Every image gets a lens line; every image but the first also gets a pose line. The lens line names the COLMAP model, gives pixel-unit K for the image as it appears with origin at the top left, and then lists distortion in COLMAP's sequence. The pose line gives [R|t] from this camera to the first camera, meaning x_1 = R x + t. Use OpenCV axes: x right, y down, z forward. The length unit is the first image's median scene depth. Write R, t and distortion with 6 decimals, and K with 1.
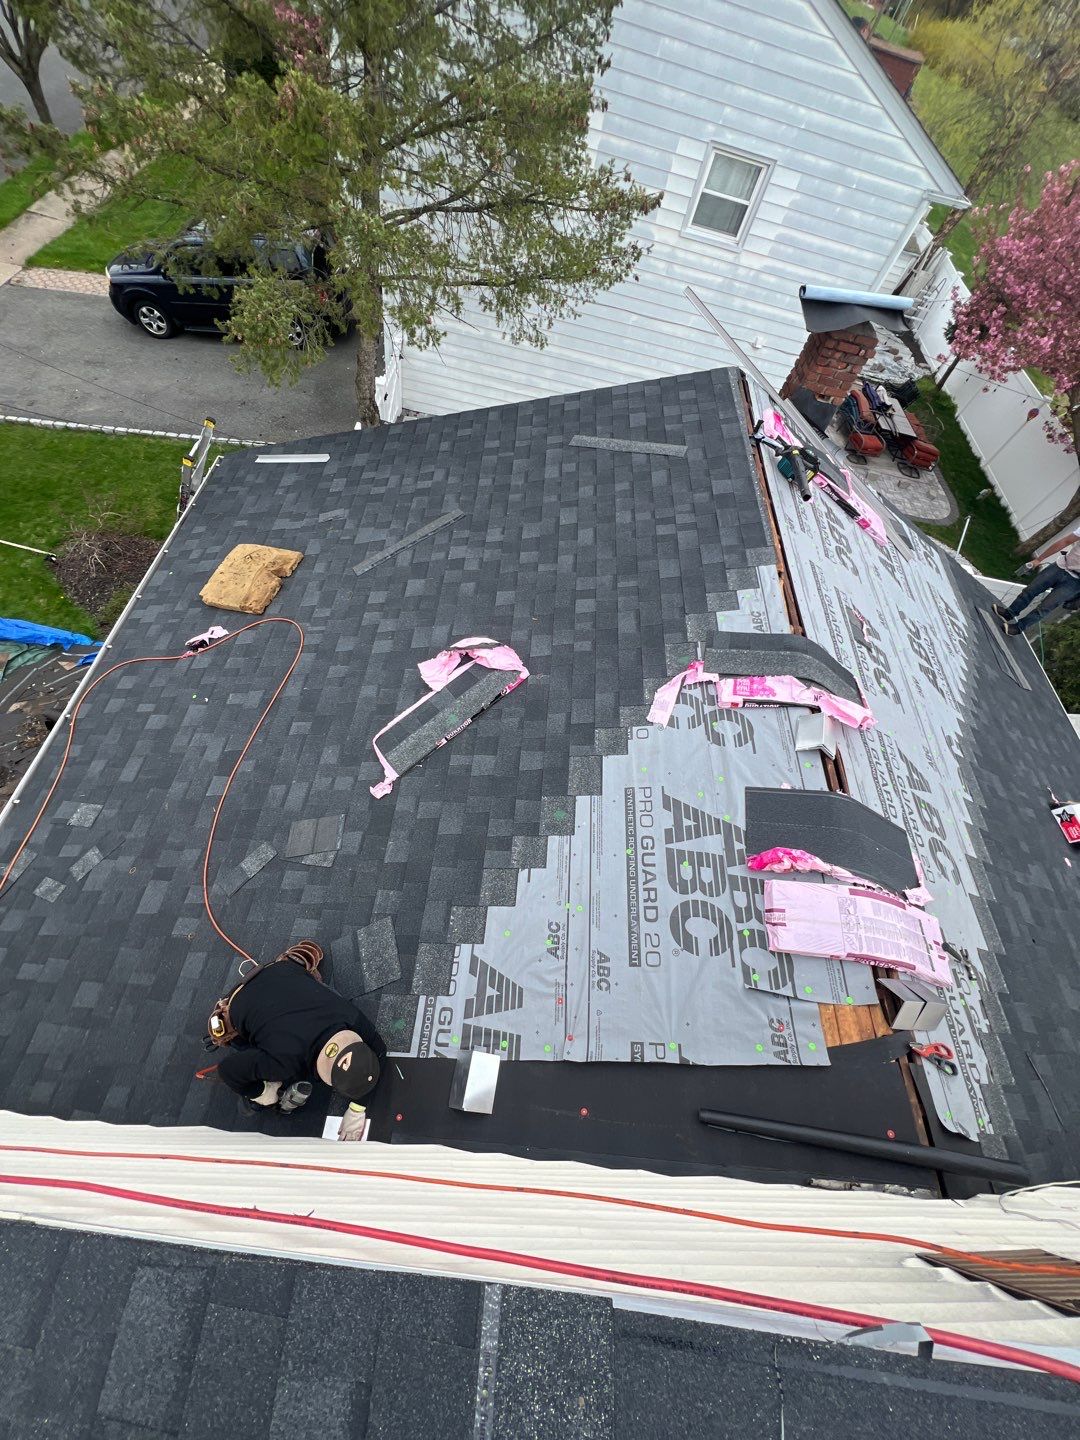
lens RADIAL K [[572.6, 0, 547.7], [0, 572.6, 717.3], [0, 0, 1]] dist [-0.000562, -0.000393]
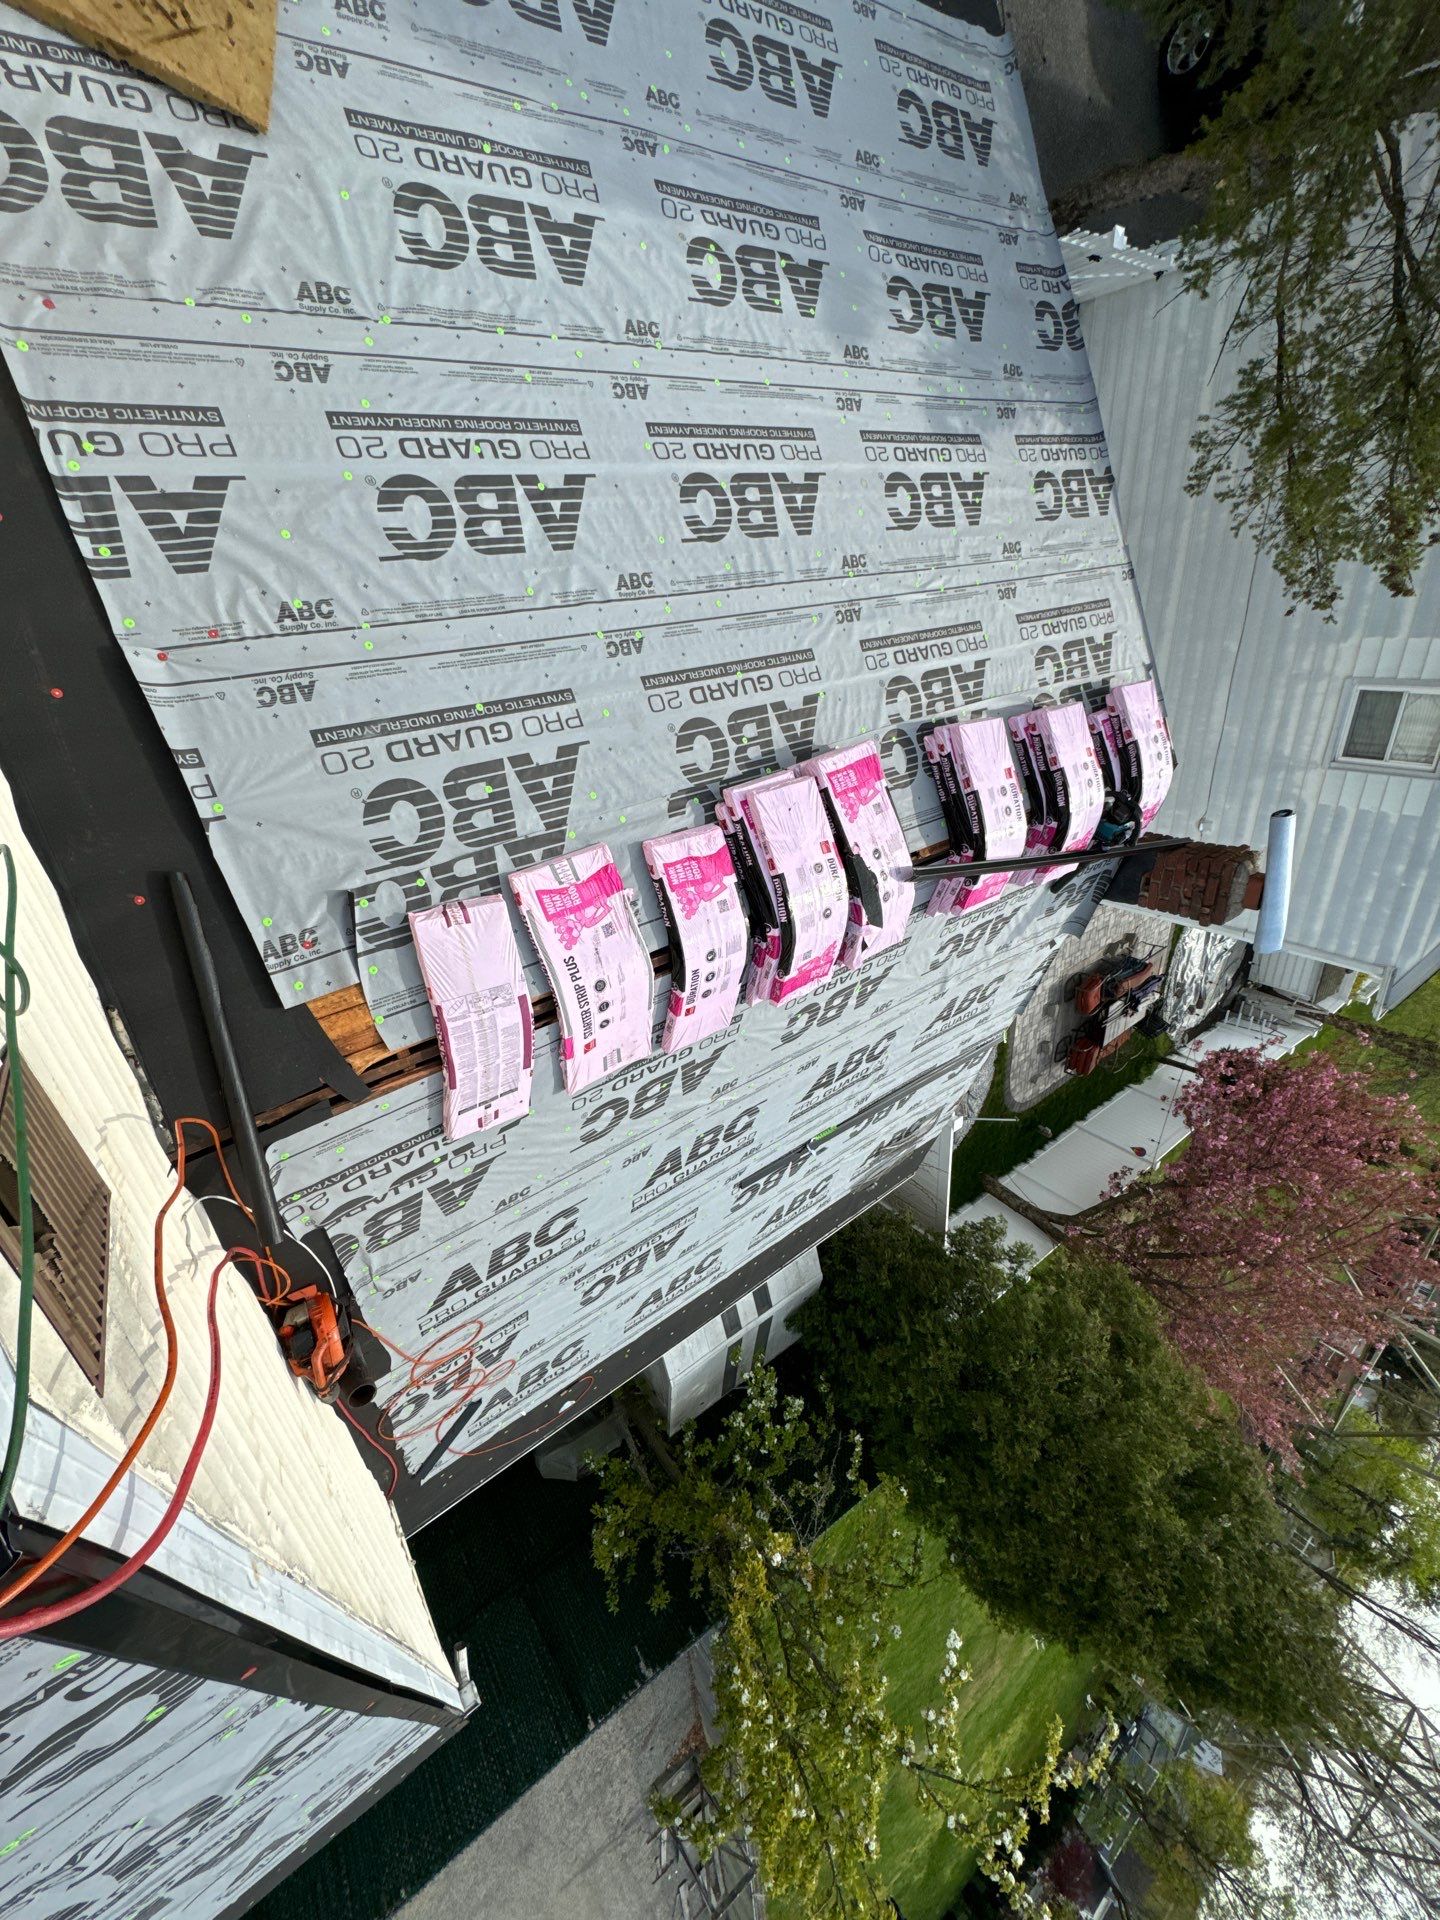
lens RADIAL K [[763.4, 0, 723.1], [0, 763.4, 961.7], [0, 0, 1]] dist [-0.000562, -0.000393]
pose [[0.240408, 0.918189, 0.314854, 0.213322], [-0.968648, 0.247869, 0.016770, 0.014821], [-0.062645, -0.309014, 0.948992, 0.029788]]
